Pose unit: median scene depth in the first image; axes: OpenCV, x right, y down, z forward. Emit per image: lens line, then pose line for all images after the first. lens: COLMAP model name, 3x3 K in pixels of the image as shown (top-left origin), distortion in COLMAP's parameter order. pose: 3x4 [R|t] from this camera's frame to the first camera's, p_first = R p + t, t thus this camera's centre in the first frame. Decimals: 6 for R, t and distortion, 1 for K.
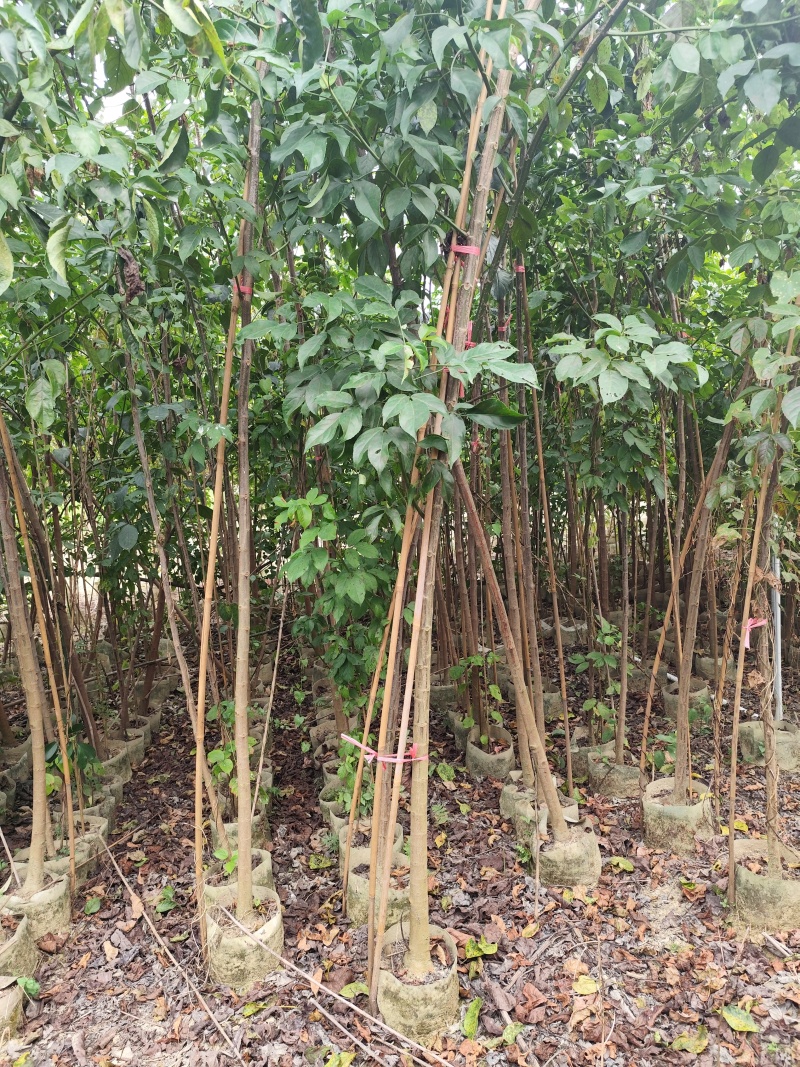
lens RADIAL K [[711.0, 0, 399.1], [0, 711.0, 532.7], [0, 0, 1]] dist [0.004158, 0.000225]
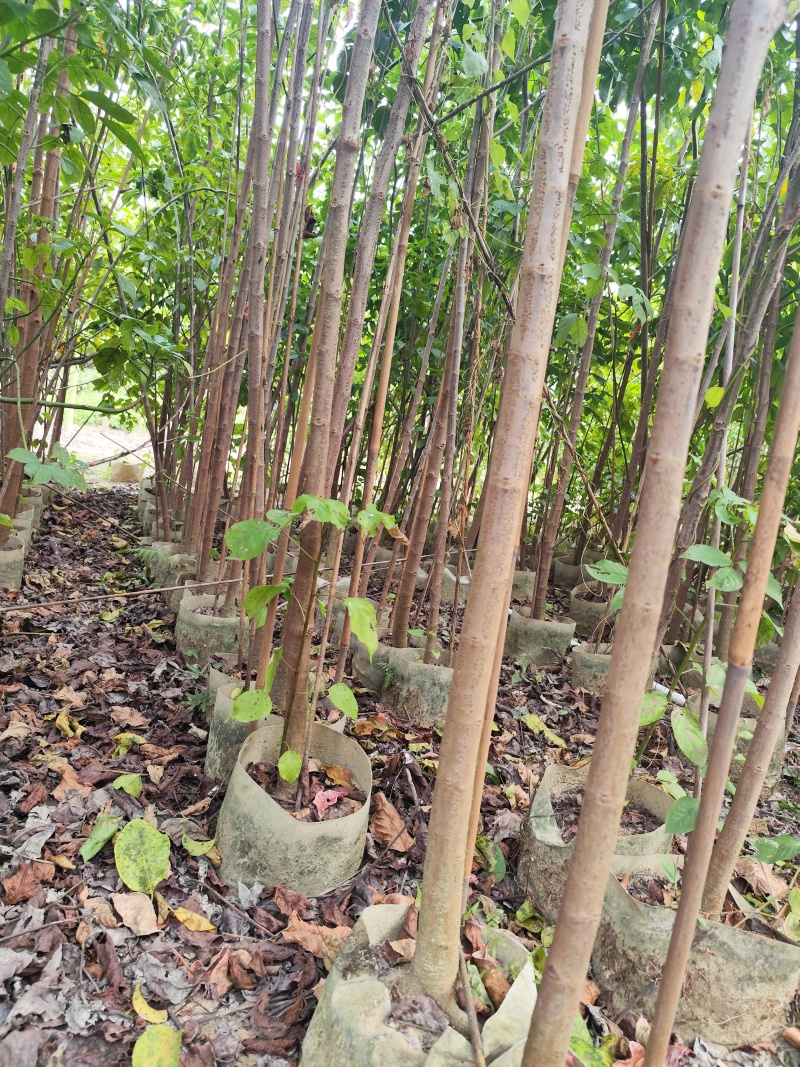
lens RADIAL K [[711.0, 0, 401.2], [0, 711.0, 534.7], [0, 0, 1]] dist [0.004158, 0.000225]
pose [[0.950105, 0.207639, 0.232779, 0.072212], [-0.210818, 0.977459, -0.011422, 0.184374], [-0.229903, -0.038222, 0.972463, 0.687142]]
